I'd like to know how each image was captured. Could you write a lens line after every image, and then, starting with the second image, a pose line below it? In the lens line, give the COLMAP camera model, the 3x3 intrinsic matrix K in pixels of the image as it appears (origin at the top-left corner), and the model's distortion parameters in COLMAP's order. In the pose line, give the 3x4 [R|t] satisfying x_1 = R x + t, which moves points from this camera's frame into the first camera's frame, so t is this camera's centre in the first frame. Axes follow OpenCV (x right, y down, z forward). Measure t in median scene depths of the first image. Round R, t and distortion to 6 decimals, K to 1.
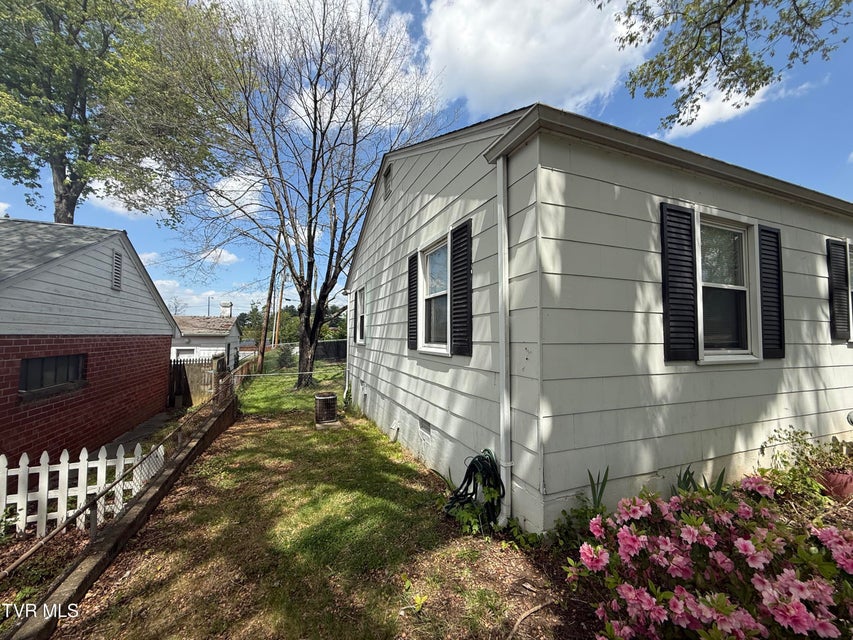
lens RADIAL K [[343.8, 0, 426.5], [0, 343.8, 320.0], [0, 0, 1]] dist [-0.000399, 0.000021]
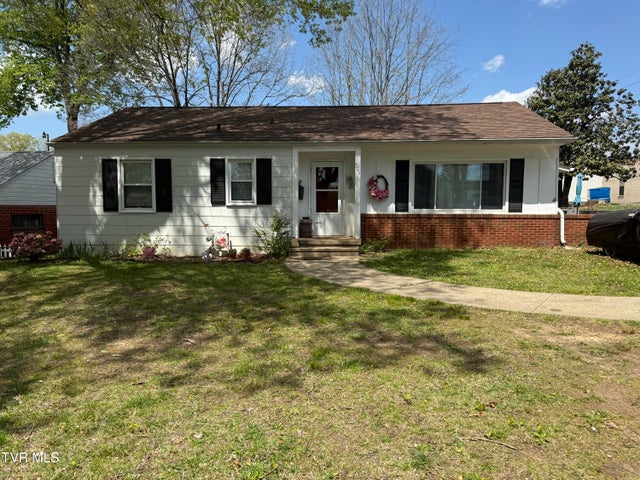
lens RADIAL K [[446.4, 0, 320.0], [0, 446.4, 240.0], [0, 0, 1]] dist [-0.000463, -0.001100]
pose [[0.902185, 0.022650, -0.430754, 3.860997], [0.030314, 0.992822, 0.115696, -0.025687], [0.430283, -0.117437, 0.895023, -1.658750]]
